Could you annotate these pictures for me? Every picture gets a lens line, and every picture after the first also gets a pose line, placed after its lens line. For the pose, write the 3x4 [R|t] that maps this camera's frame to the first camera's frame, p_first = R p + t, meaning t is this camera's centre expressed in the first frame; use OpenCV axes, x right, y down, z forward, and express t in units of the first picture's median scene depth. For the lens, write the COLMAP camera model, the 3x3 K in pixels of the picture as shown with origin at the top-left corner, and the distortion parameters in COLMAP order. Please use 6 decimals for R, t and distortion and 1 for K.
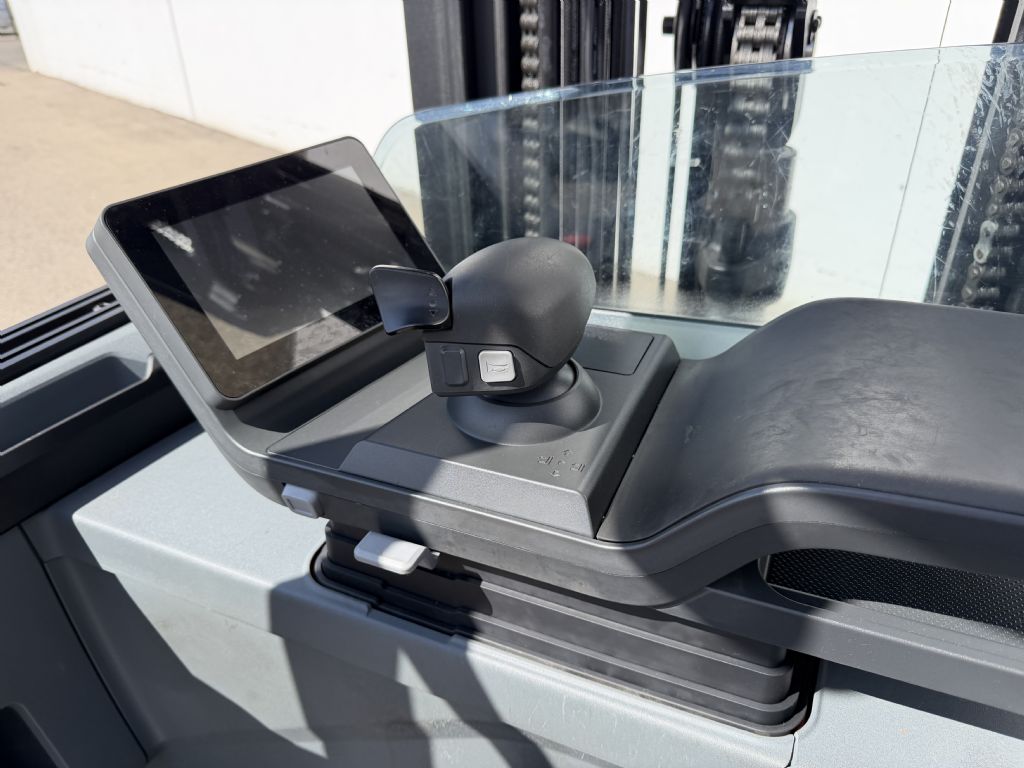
lens RADIAL K [[757.9, 0, 513.6], [0, 757.9, 377.3], [0, 0, 1]] dist [0.021502, -0.030035]
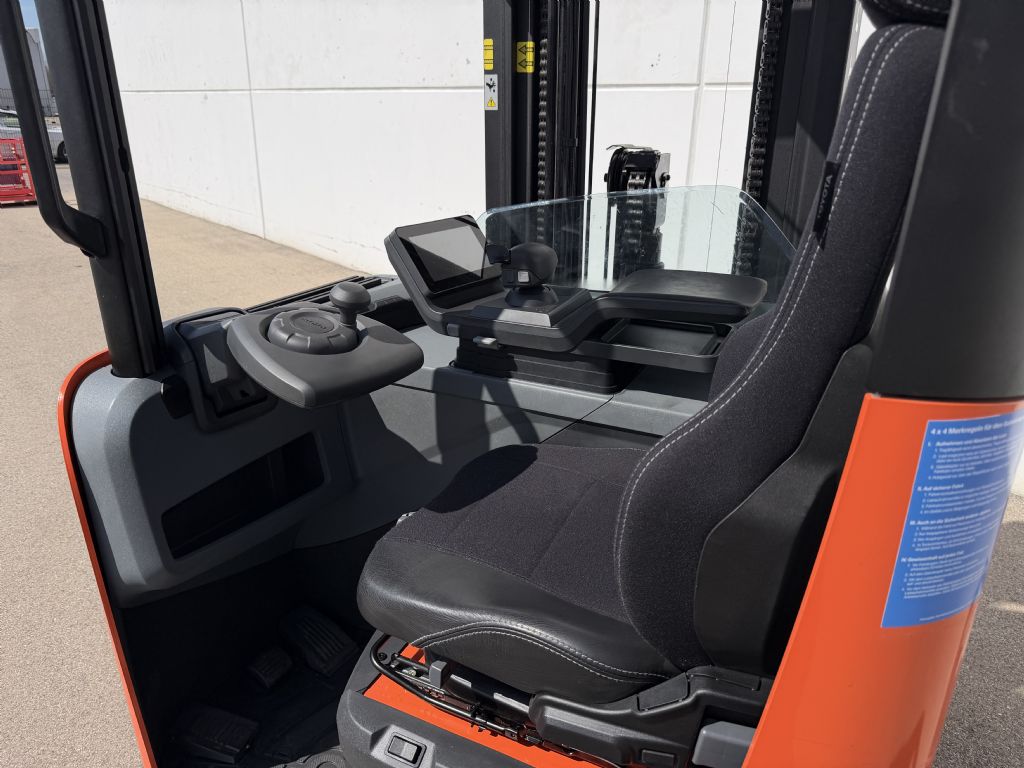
lens RADIAL K [[702.3, 0, 510.8], [0, 702.3, 388.5], [0, 0, 1]] dist [0.046193, -0.000128]
pose [[0.998703, 0.045874, -0.022098, 0.006082], [-0.048449, 0.989632, -0.135208, 0.506586], [0.015667, 0.136103, 0.990571, -1.107925]]
